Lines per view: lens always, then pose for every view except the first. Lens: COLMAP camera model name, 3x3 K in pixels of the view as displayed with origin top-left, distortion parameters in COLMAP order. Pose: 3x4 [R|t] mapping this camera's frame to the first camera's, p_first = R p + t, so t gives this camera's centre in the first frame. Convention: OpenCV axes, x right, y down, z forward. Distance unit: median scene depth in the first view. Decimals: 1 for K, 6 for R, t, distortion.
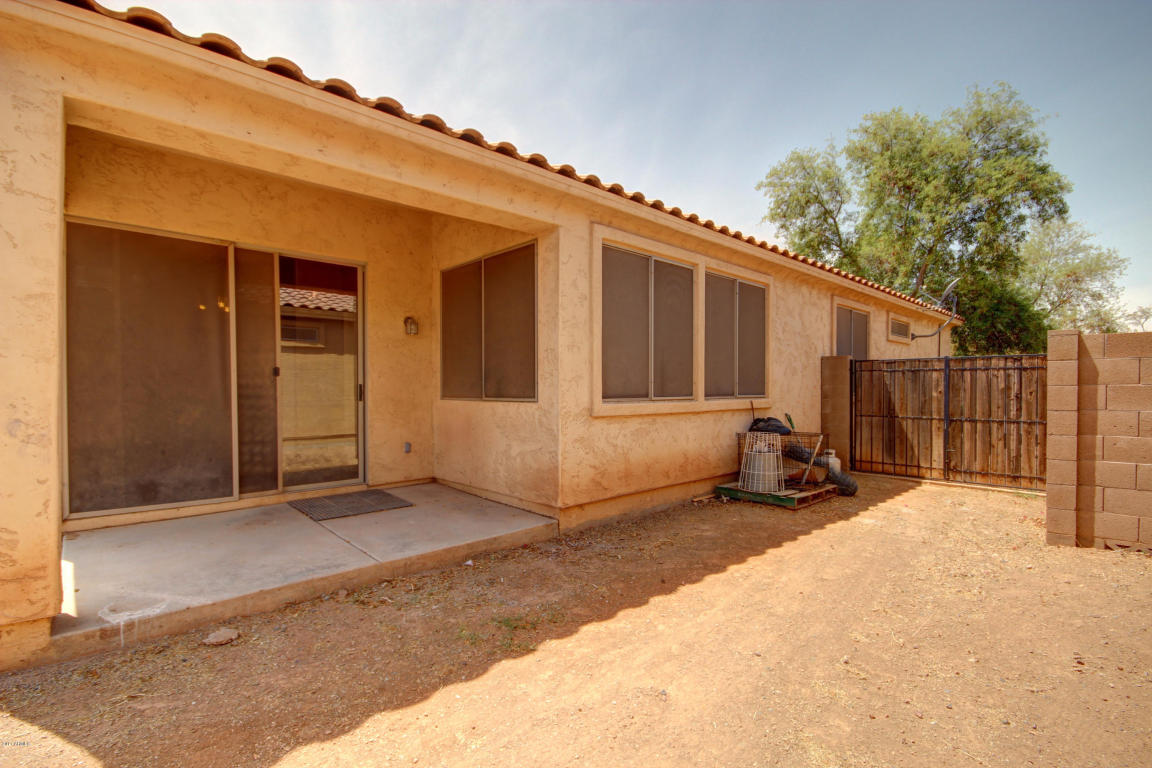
lens RADIAL K [[531.6, 0, 579.3], [0, 531.6, 396.8], [0, 0, 1]] dist [0.004147, -0.007404]
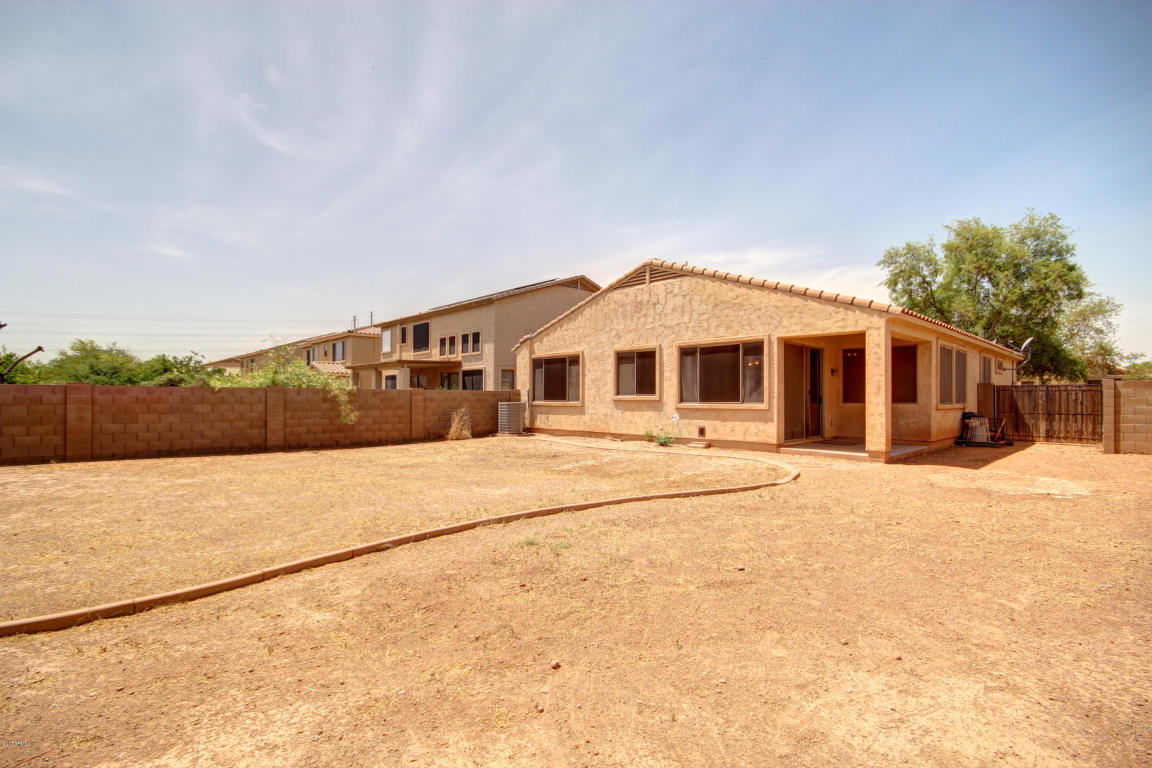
lens RADIAL K [[531.6, 0, 579.3], [0, 531.6, 396.8], [0, 0, 1]] dist [0.004147, -0.007404]
pose [[0.999959, 0.002066, 0.008795, -1.279191], [-0.001889, 0.999798, -0.020008, 0.022449], [-0.008835, 0.019991, 0.999761, -1.191079]]
